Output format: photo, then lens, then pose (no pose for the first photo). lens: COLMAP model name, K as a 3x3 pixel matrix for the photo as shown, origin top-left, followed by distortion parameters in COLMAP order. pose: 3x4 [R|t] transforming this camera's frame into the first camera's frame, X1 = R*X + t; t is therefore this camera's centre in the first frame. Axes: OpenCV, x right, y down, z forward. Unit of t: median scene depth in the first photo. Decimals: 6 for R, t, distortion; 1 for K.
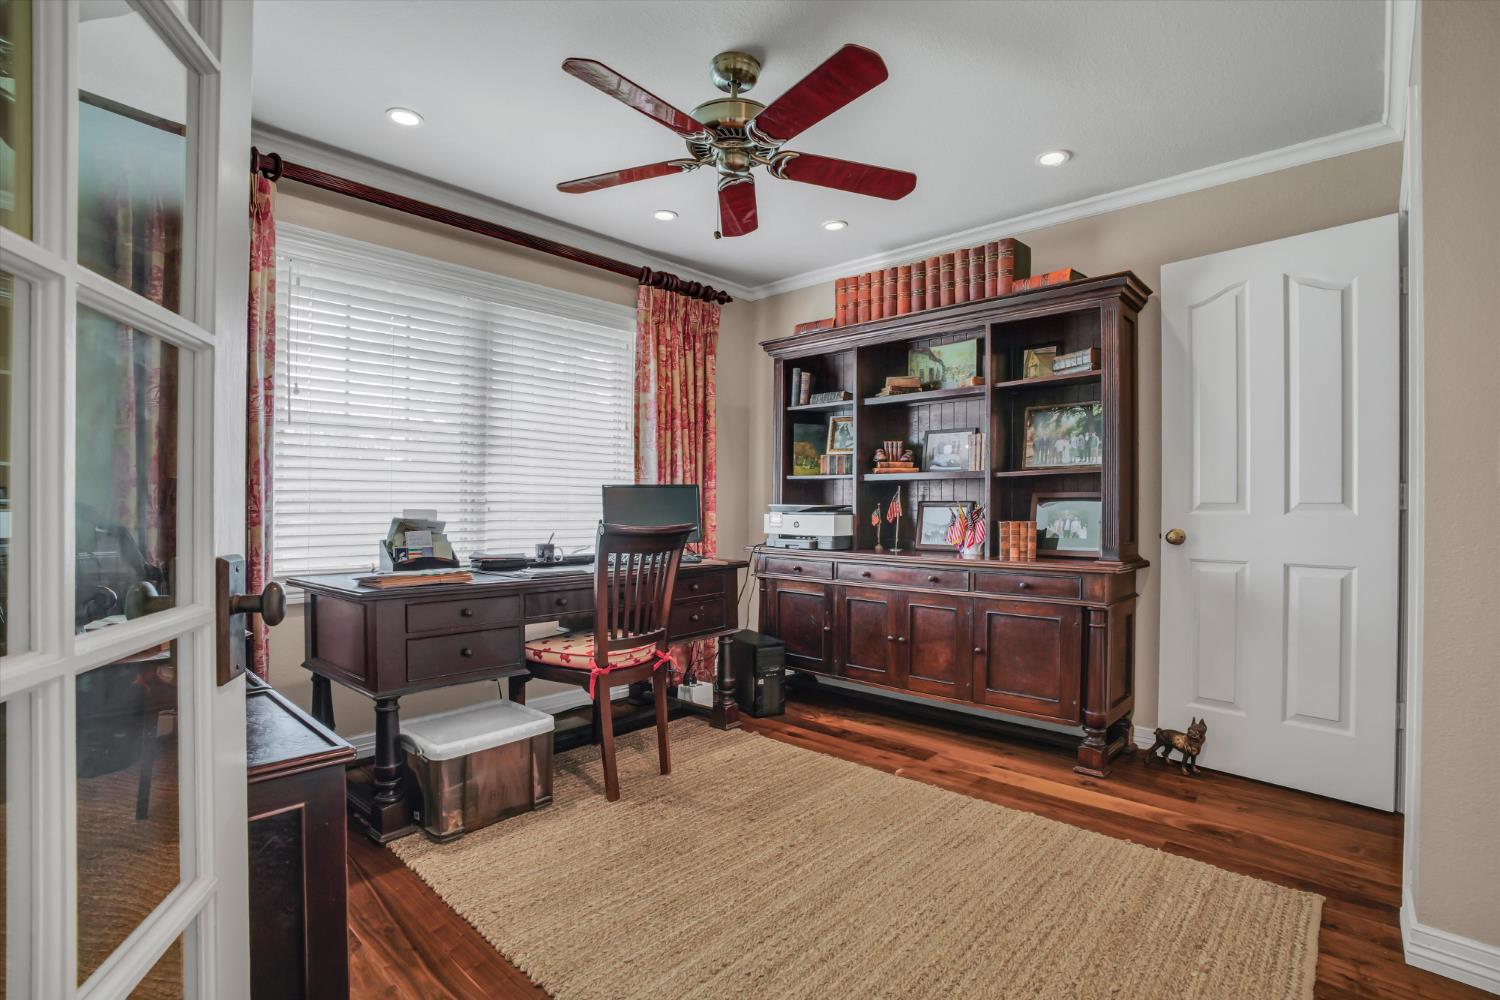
lens RADIAL K [[707.1, 0, 758.4], [0, 707.1, 509.3], [0, 0, 1]] dist [-0.025020, 0.001741]
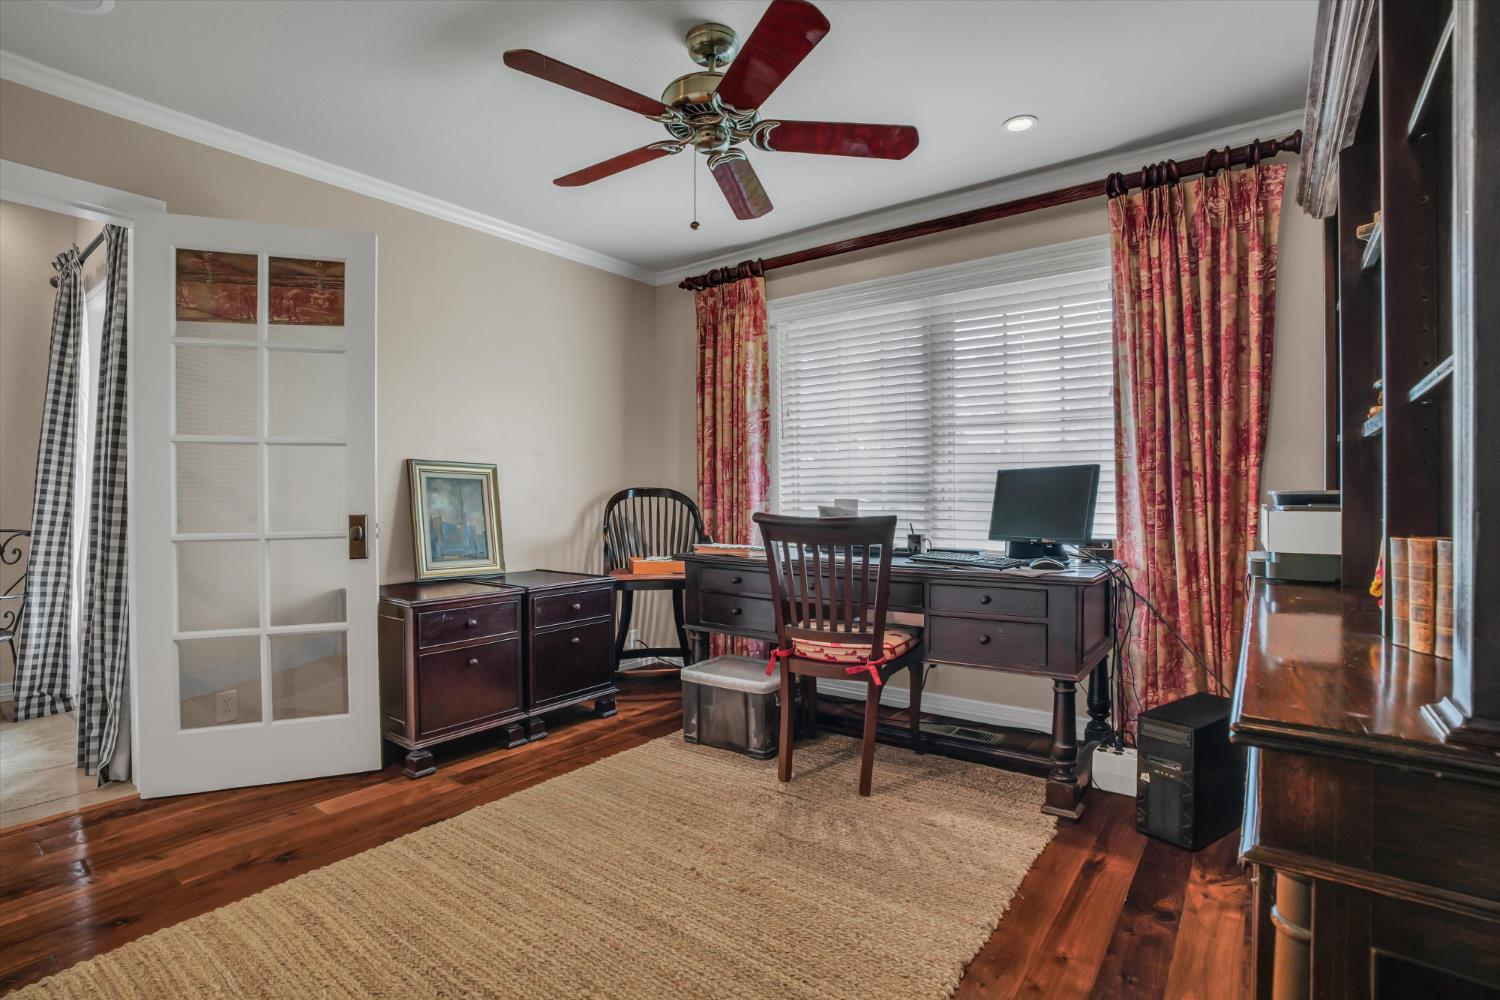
lens RADIAL K [[707.1, 0, 758.3], [0, 707.1, 496.4], [0, 0, 1]] dist [-0.025020, 0.001741]
pose [[0.128821, -0.005156, -0.991654, 0.693599], [-0.004345, 0.999974, -0.005764, 0.003184], [0.991658, 0.005051, 0.128795, 0.709365]]
